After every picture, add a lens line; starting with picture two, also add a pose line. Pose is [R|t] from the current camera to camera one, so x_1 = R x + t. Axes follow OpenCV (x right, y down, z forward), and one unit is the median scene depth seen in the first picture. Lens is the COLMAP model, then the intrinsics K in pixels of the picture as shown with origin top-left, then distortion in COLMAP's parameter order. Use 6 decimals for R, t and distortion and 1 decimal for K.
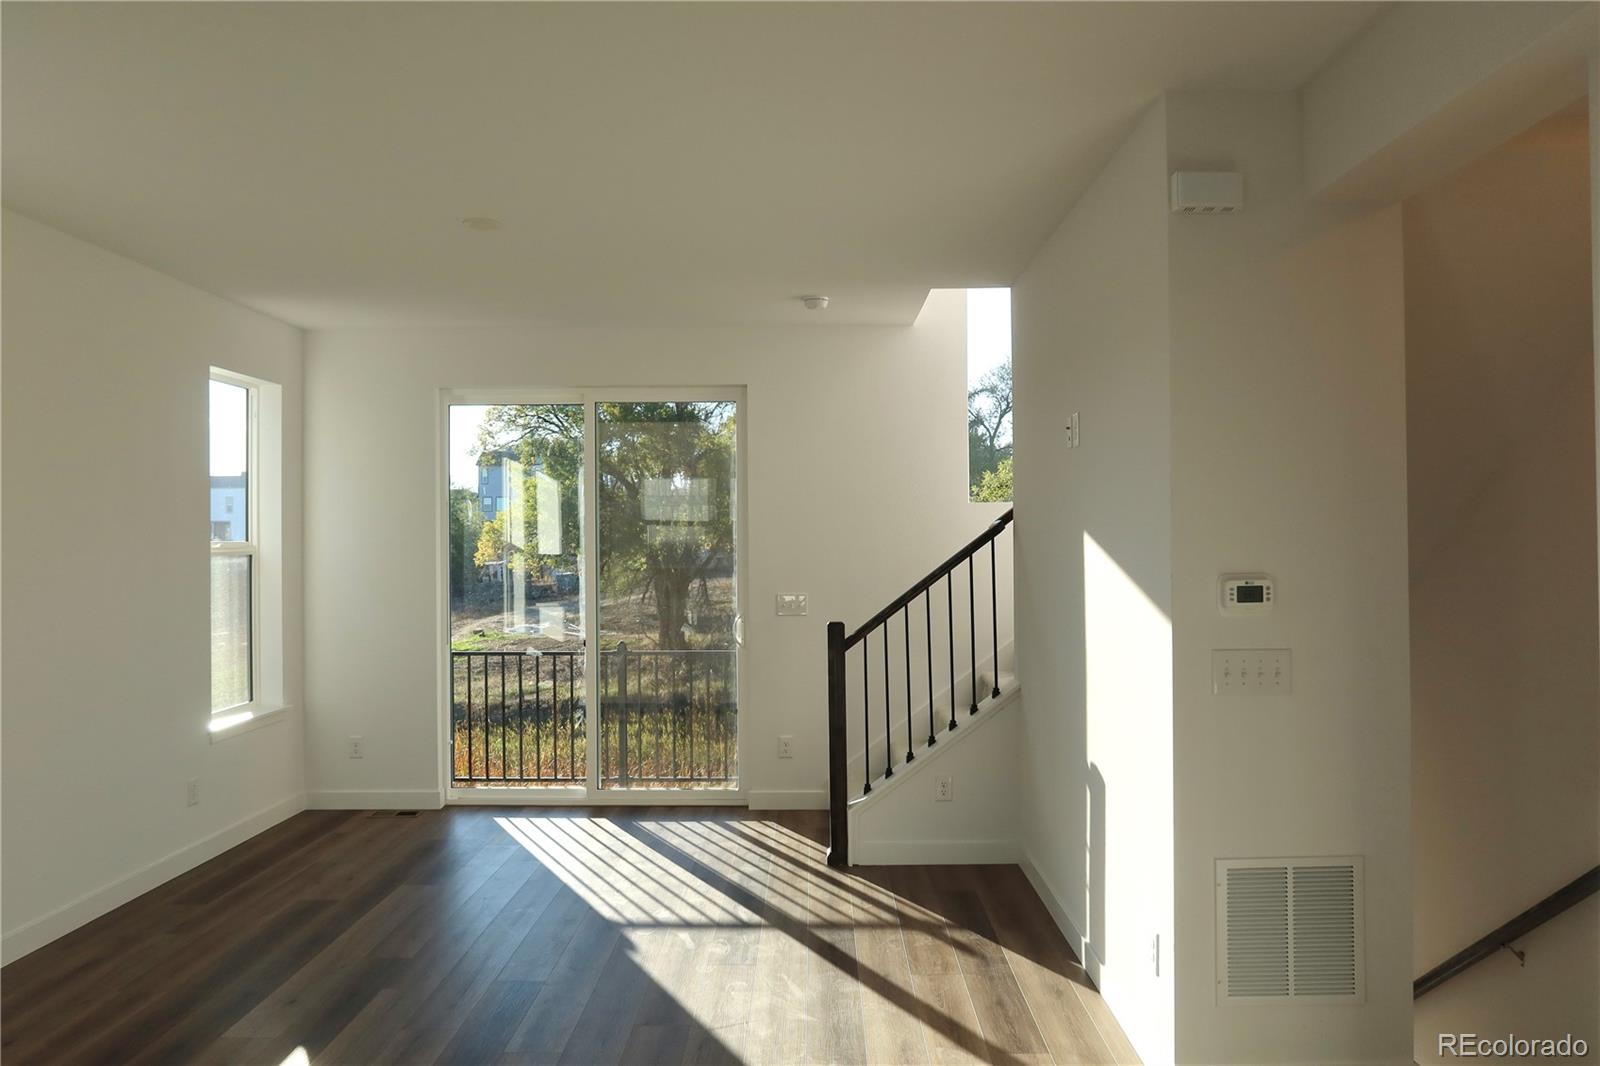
lens RADIAL K [[1102.1, 0, 785.4], [0, 1102.1, 532.1], [0, 0, 1]] dist [0.001958, -0.033576]
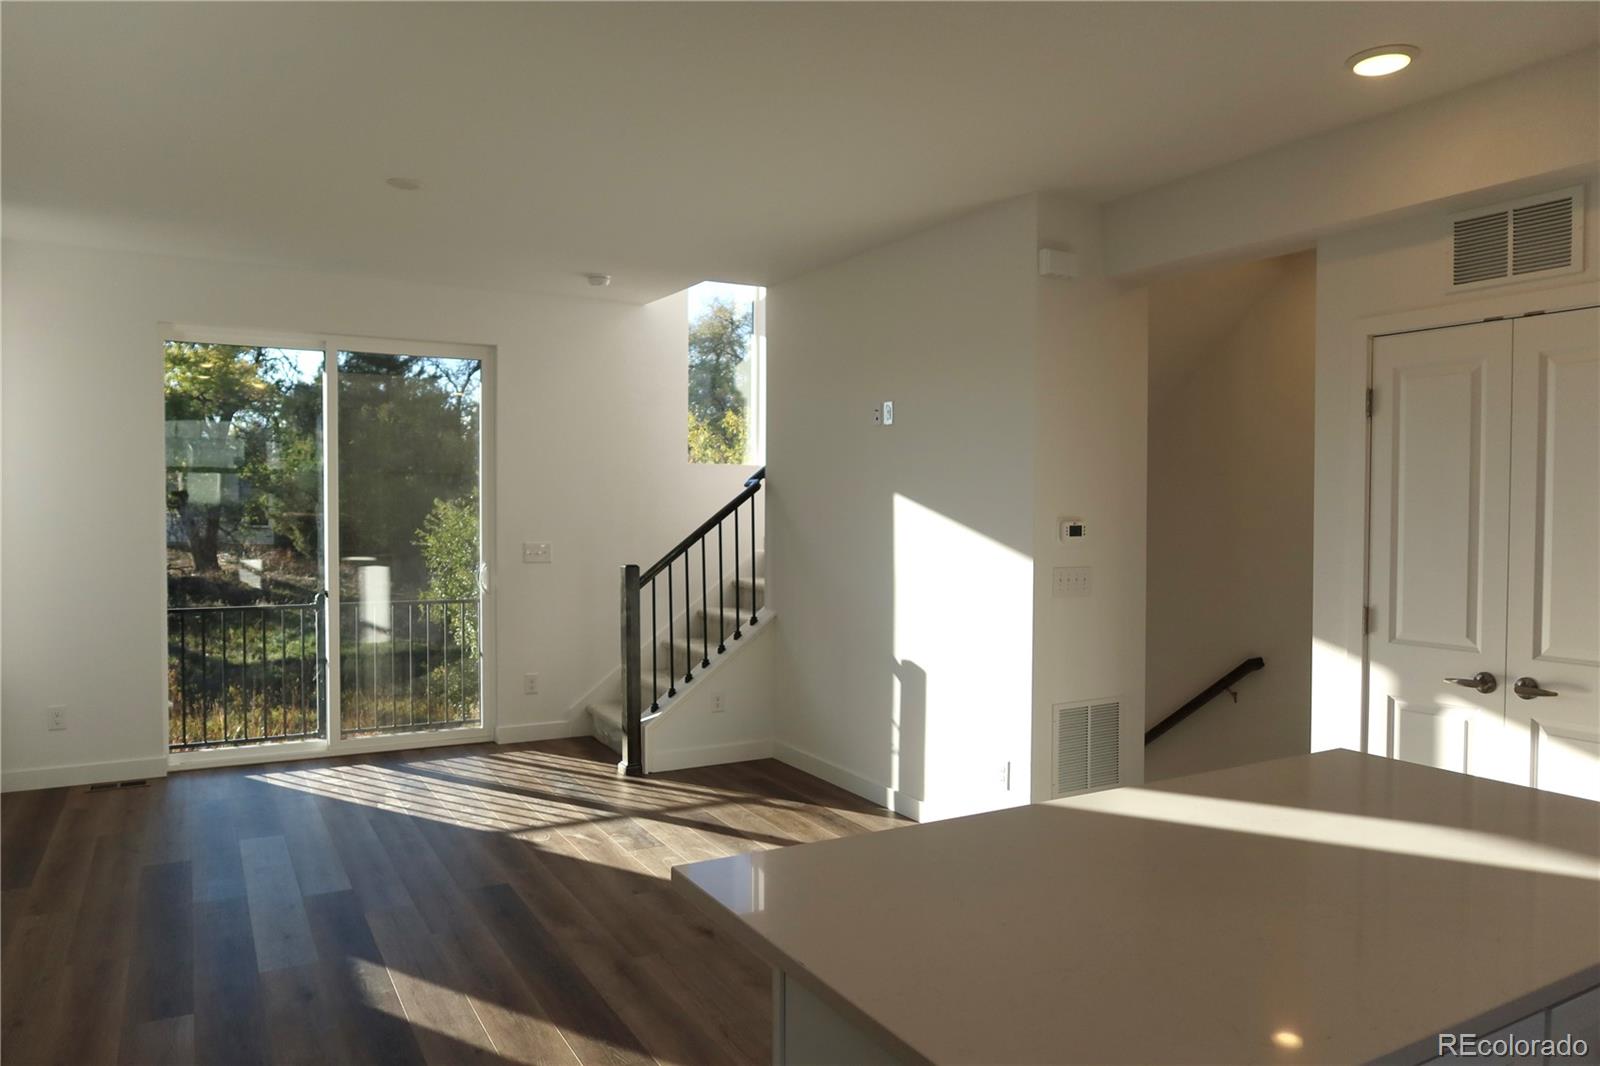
lens RADIAL K [[1102.1, 0, 785.4], [0, 1102.1, 532.1], [0, 0, 1]] dist [0.001958, -0.033576]
pose [[0.865740, -0.003083, 0.500485, -0.331446], [-0.015473, 0.999338, 0.032921, 0.006252], [-0.500255, -0.036245, 0.865119, -0.061408]]
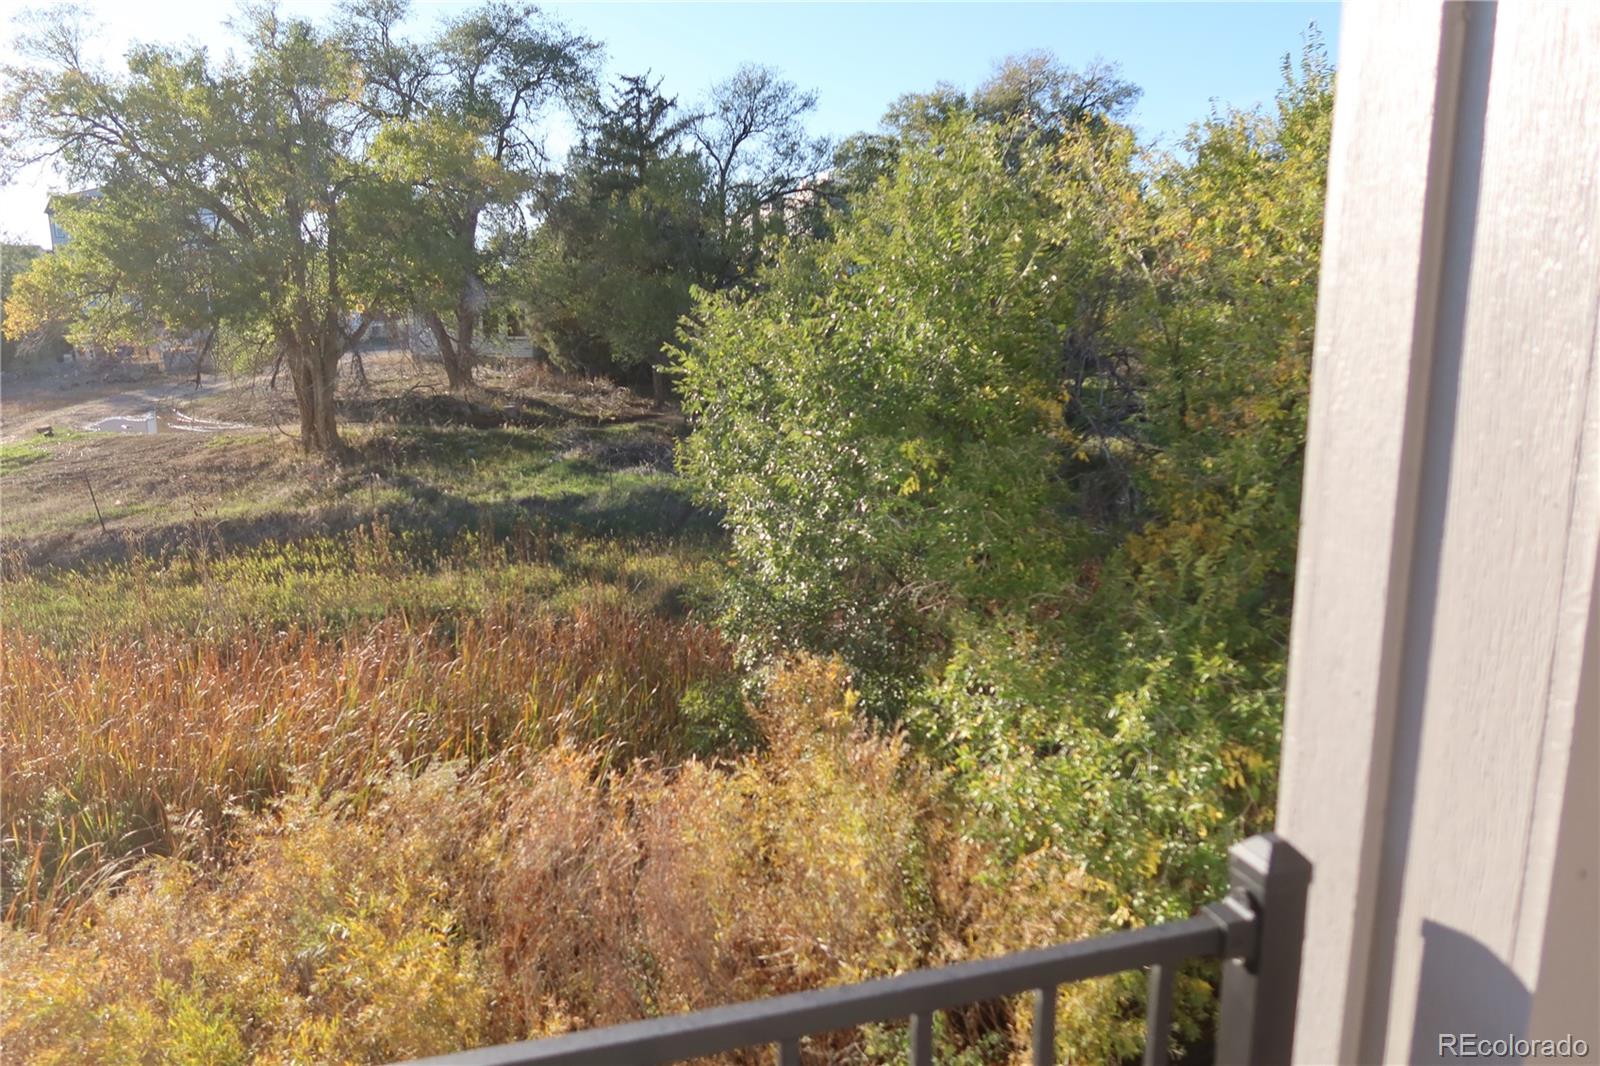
lens RADIAL K [[1102.1, 0, 785.4], [0, 1102.1, 532.1], [0, 0, 1]] dist [0.001958, -0.033576]
pose [[0.957126, -0.061018, 0.283174, -0.083607], [0.001256, 0.978428, 0.206585, 0.038973], [-0.289670, -0.197372, 0.936555, 1.050367]]
